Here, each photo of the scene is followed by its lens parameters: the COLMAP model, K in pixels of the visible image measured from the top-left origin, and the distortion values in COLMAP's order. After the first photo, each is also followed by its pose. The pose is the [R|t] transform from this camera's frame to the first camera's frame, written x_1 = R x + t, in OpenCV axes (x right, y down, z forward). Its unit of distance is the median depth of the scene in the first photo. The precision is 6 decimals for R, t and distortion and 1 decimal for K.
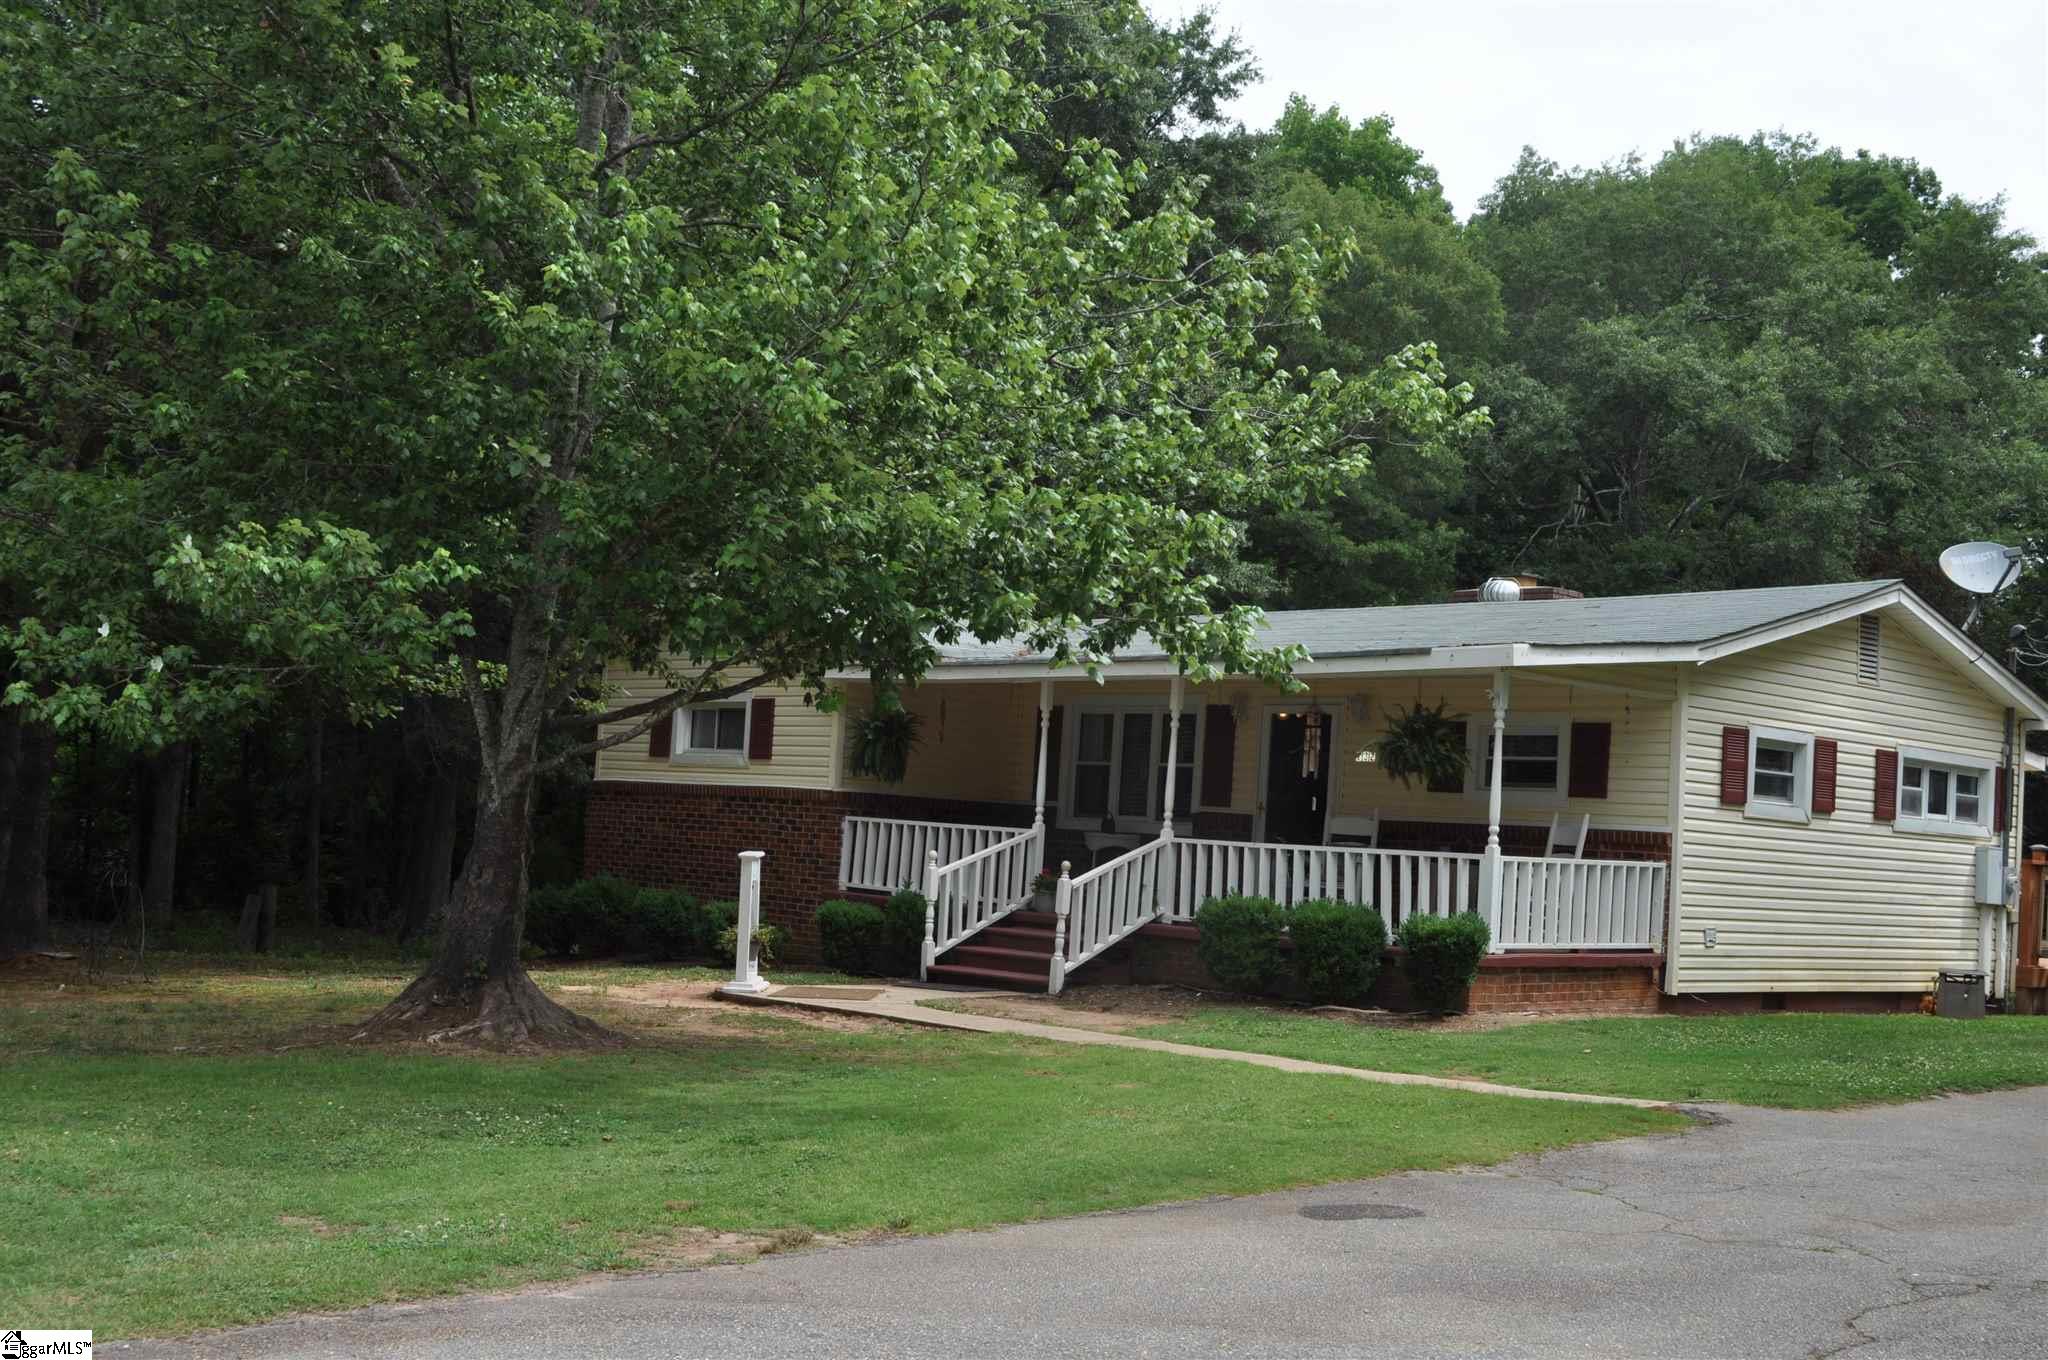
lens RADIAL K [[2304.7, 0, 1022.8], [0, 2304.7, 688.1], [0, 0, 1]] dist [-0.072520, 0.000000]
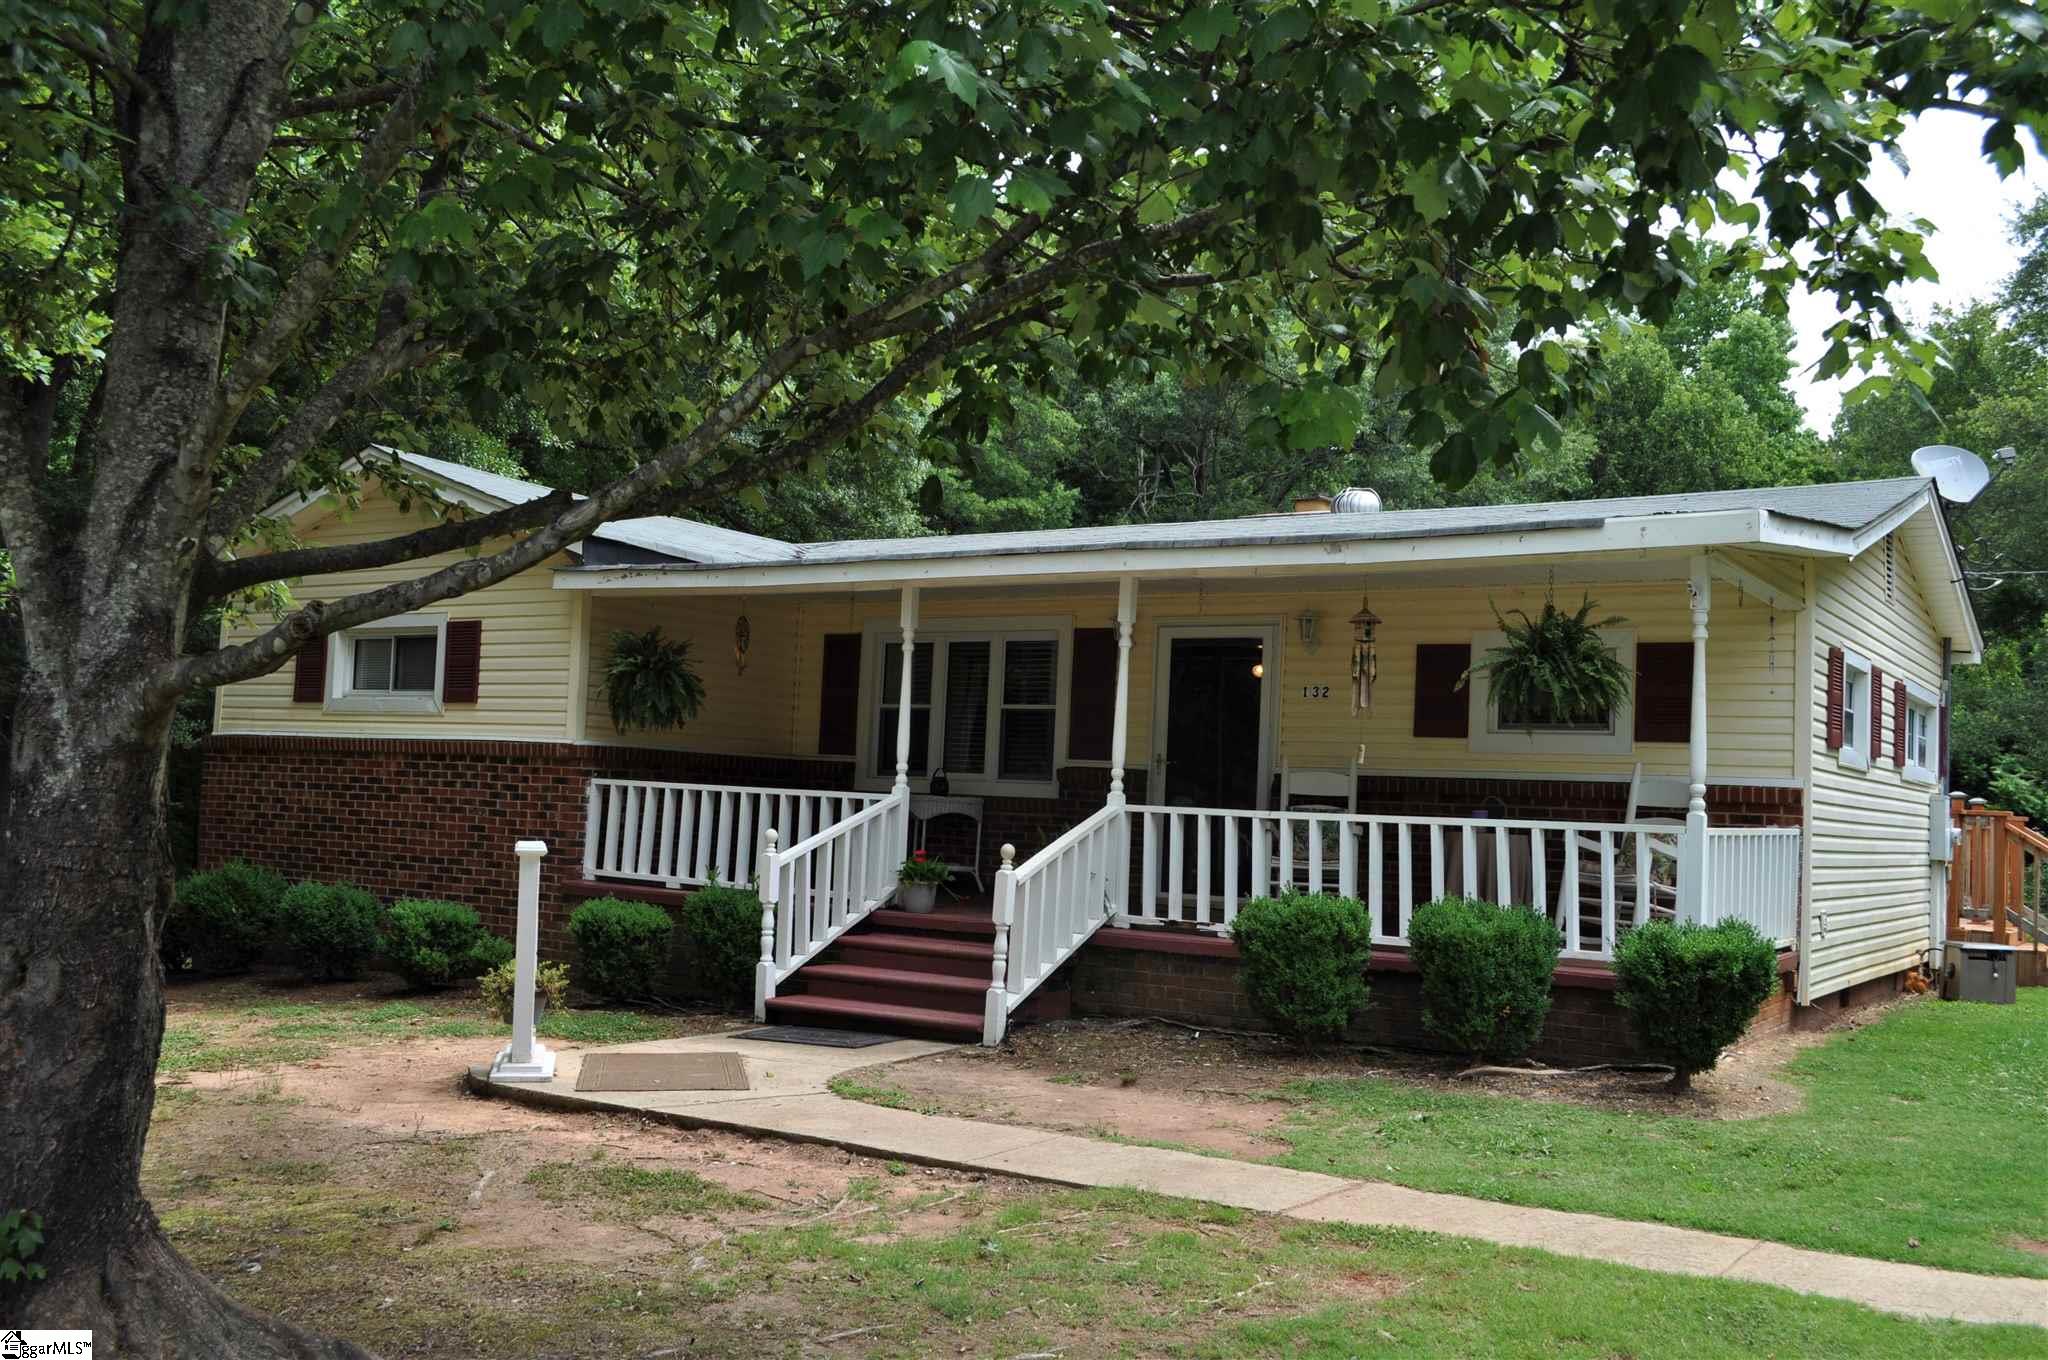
lens RADIAL K [[1879.8, 0, 1014.0], [0, 1879.8, 722.1], [0, 0, 1]] dist [-0.026024, 0.000000]
pose [[0.970860, -0.007020, 0.239545, -0.100822], [-0.000592, 0.999498, 0.031691, 0.021123], [-0.239647, -0.030909, 0.970368, 0.440801]]
